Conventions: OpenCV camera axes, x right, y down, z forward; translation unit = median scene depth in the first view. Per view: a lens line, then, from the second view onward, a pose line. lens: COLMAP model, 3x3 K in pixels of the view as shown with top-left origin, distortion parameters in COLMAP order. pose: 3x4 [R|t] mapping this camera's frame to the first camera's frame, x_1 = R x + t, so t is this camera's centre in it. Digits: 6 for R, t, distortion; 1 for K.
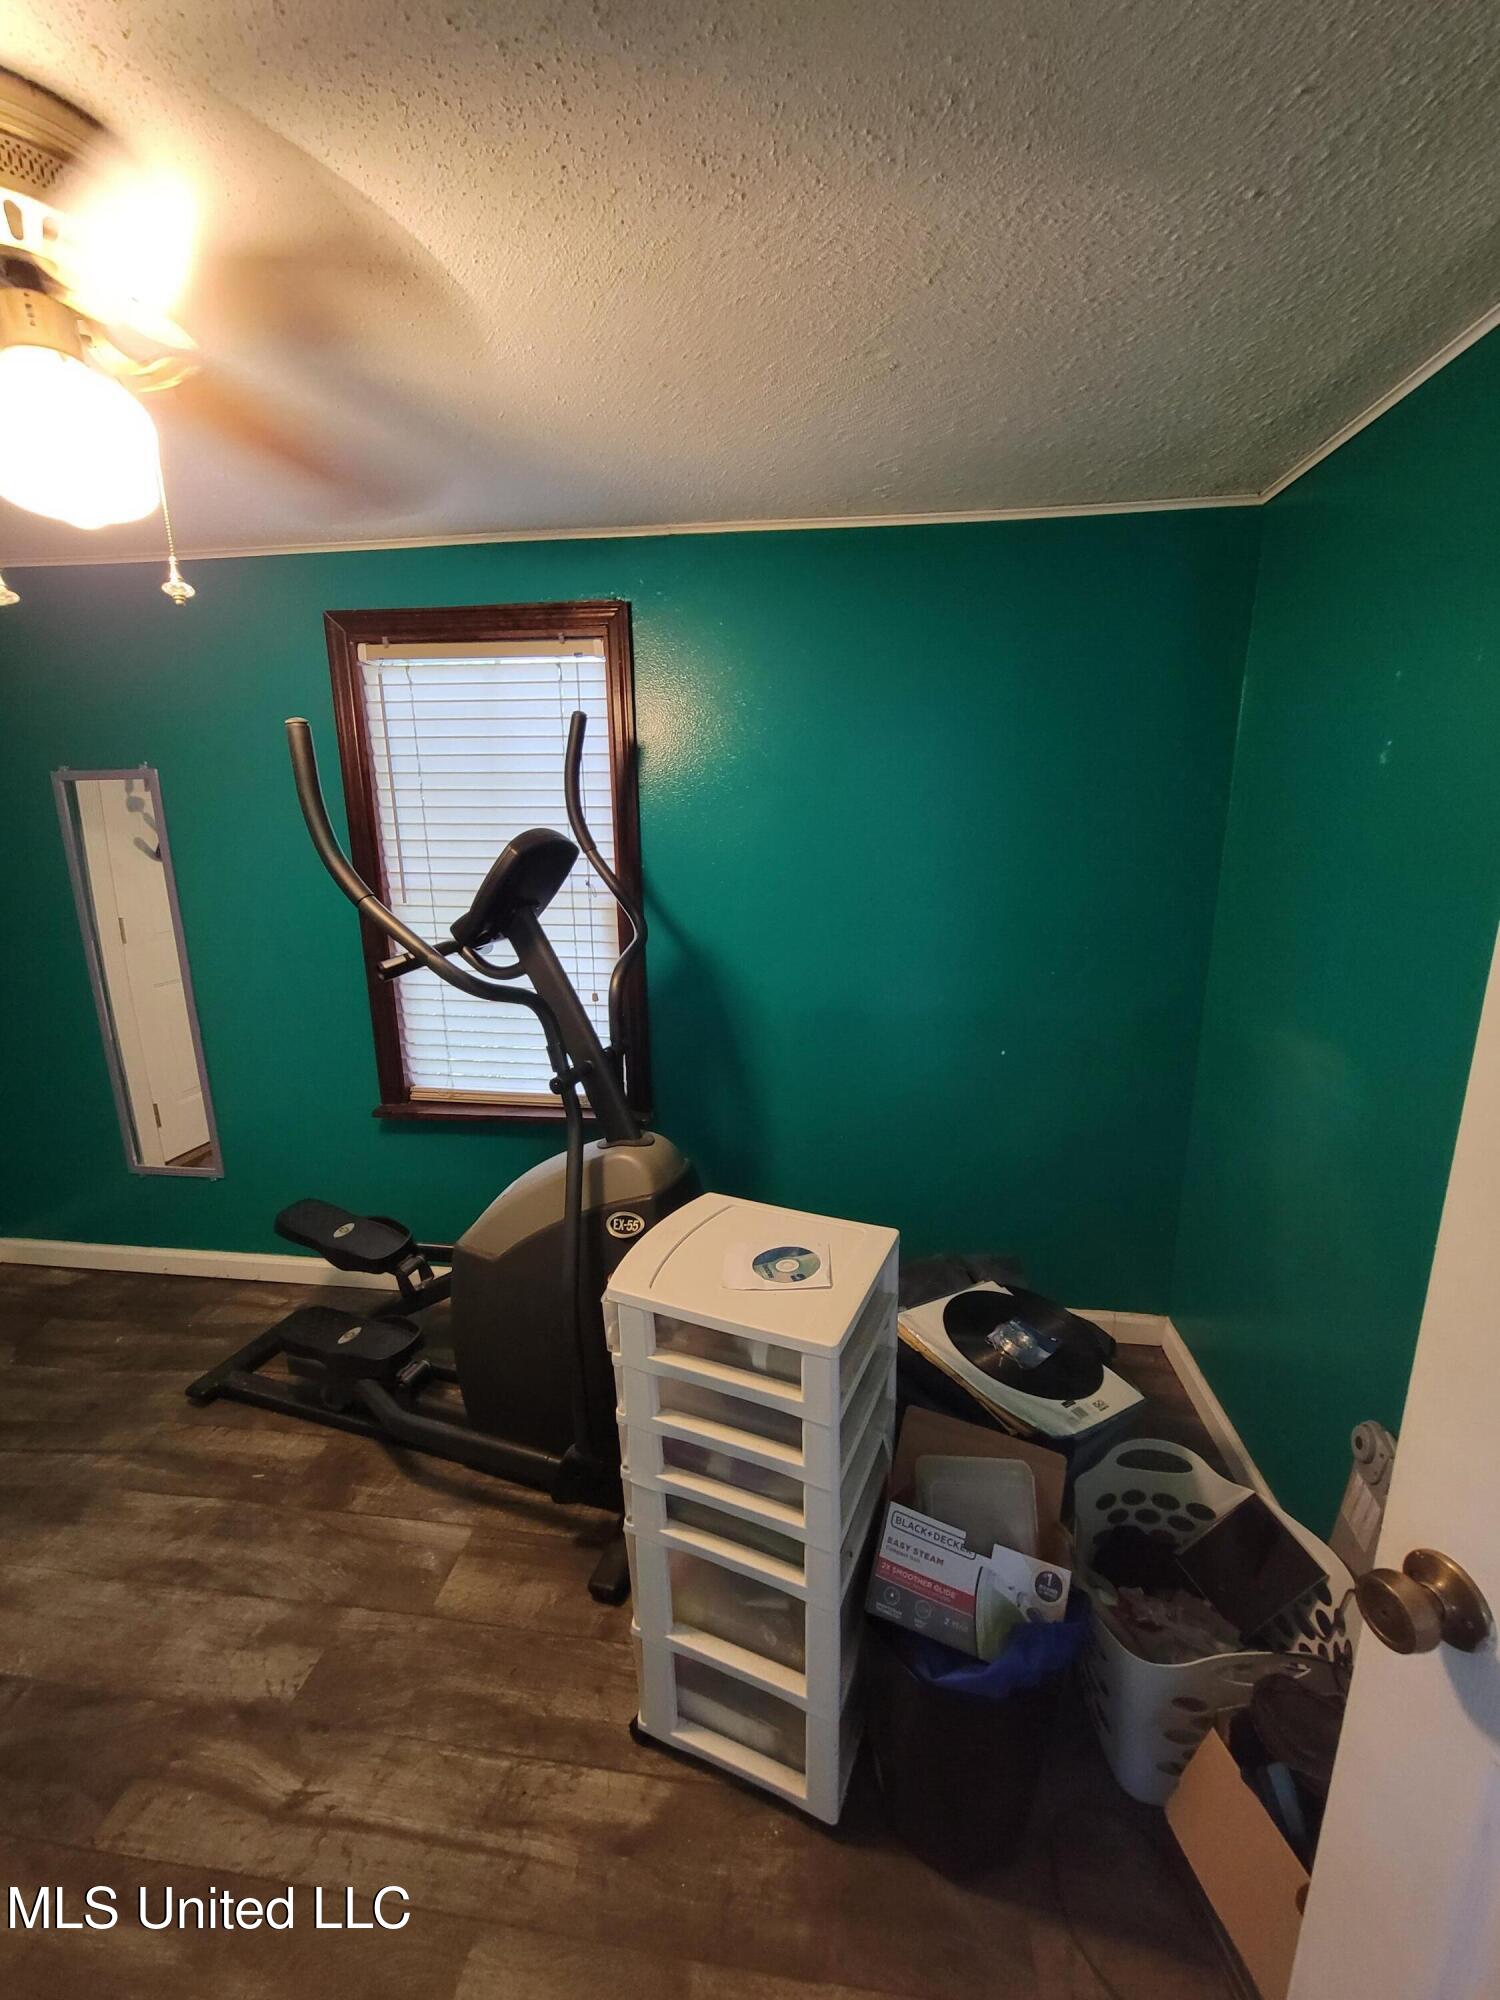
lens RADIAL K [[814.0, 0, 748.4], [0, 814.0, 995.2], [0, 0, 1]] dist [-0.001375, -0.001154]
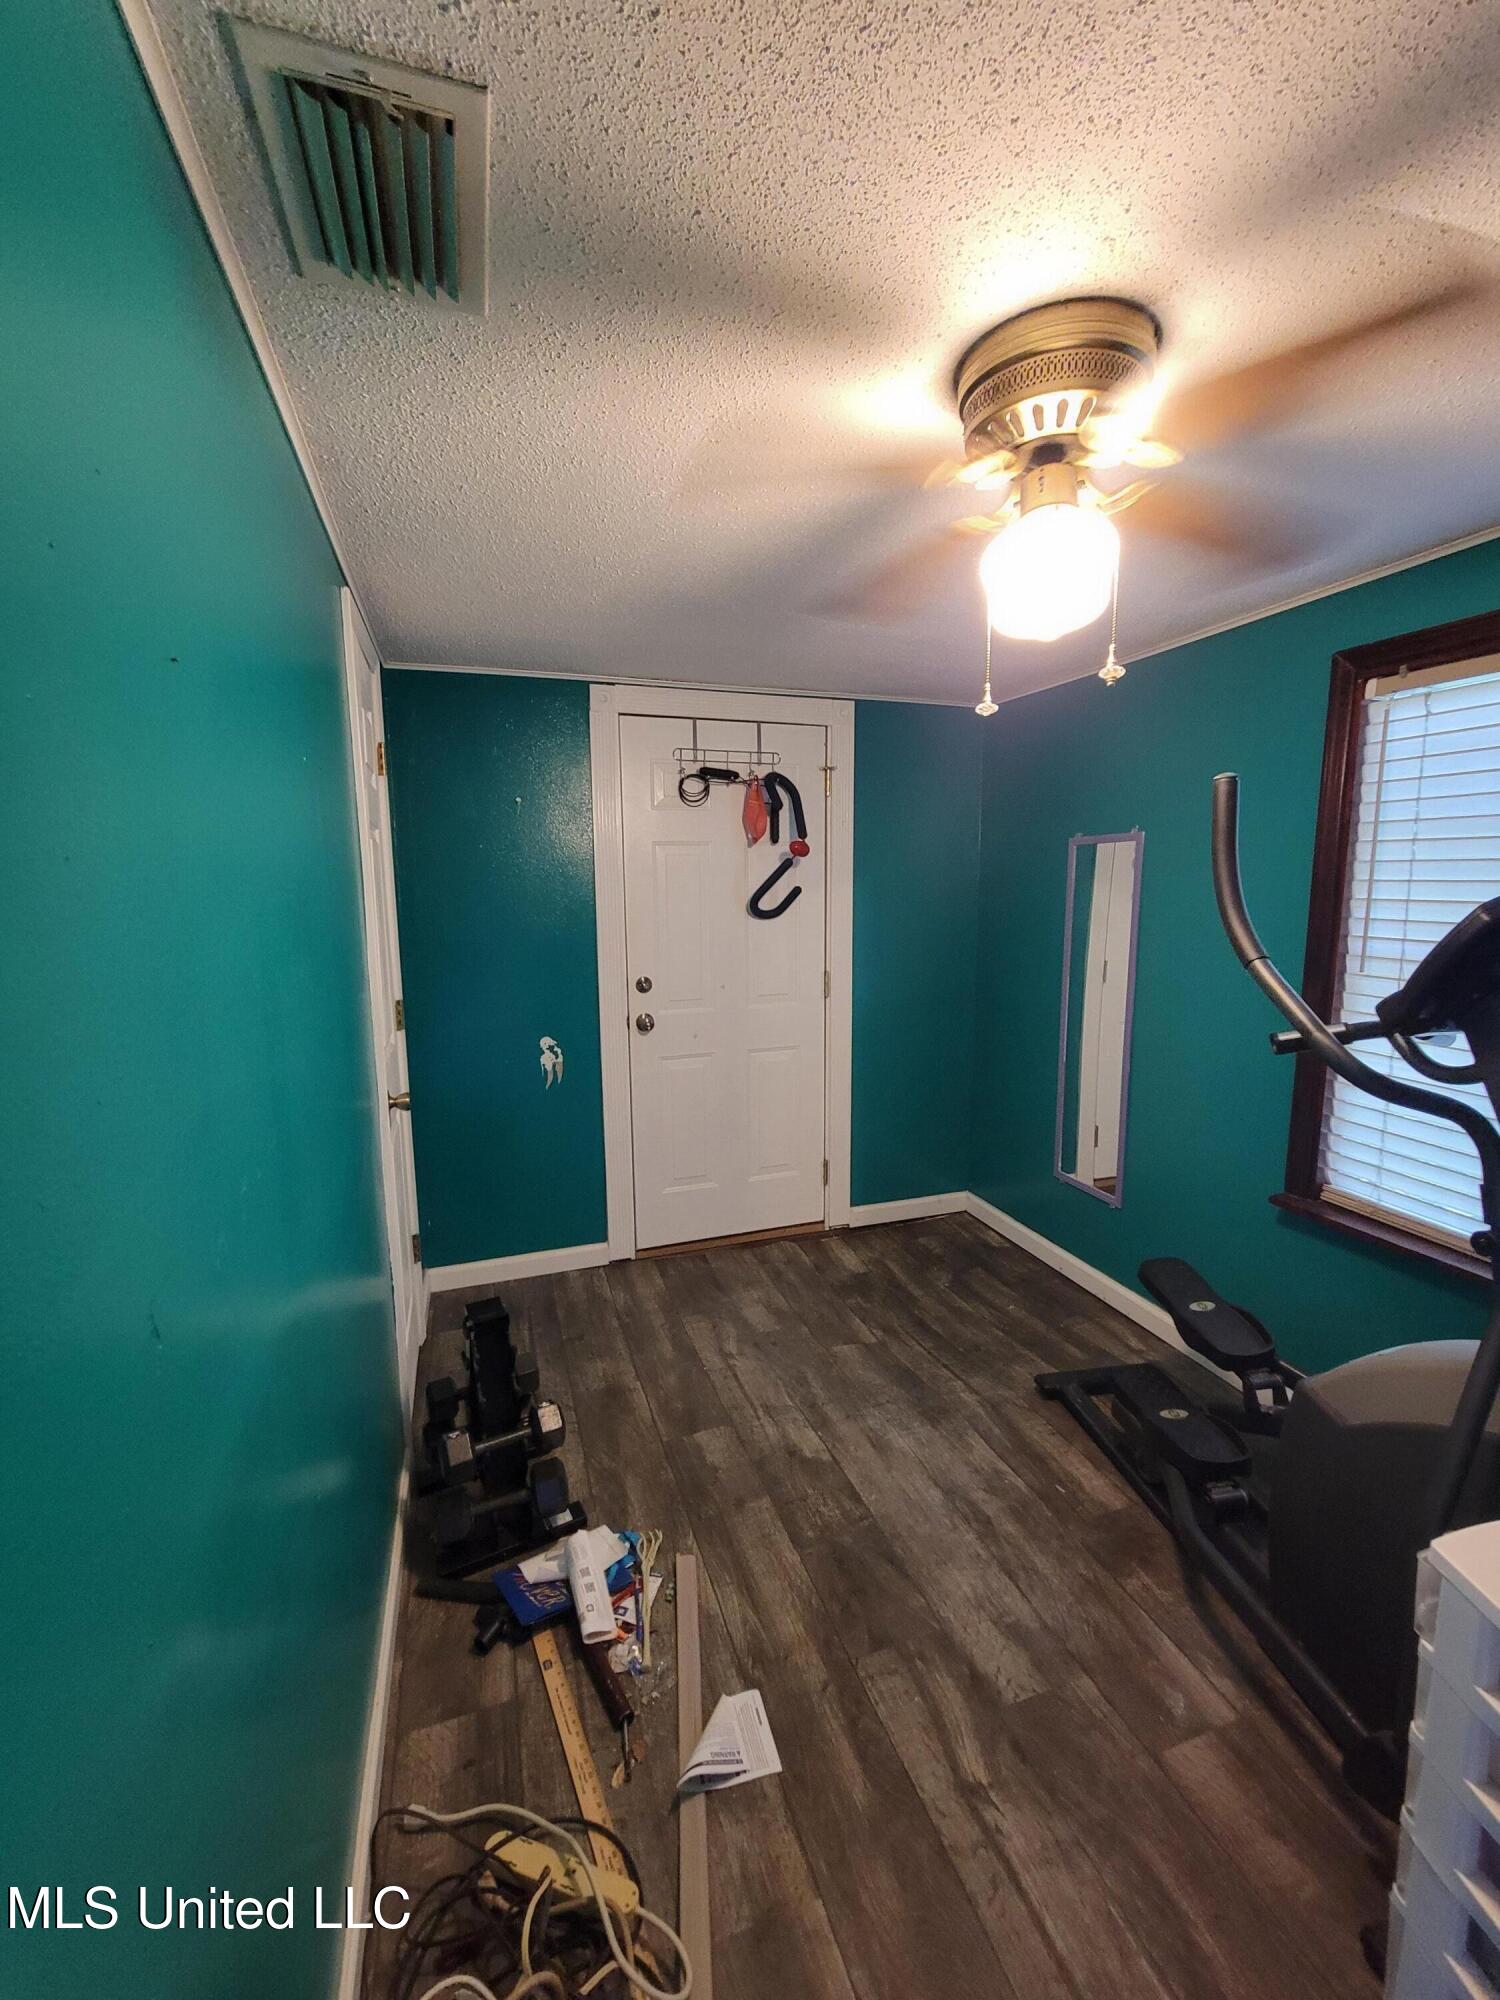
lens RADIAL K [[814.0, 0, 747.3], [0, 814.0, 997.1], [0, 0, 1]] dist [-0.001375, -0.001154]
pose [[0.436344, 0.127329, -0.890725, 0.076787], [-0.185771, 0.981356, 0.049280, -0.012893], [0.880393, 0.143968, 0.451863, 0.066072]]
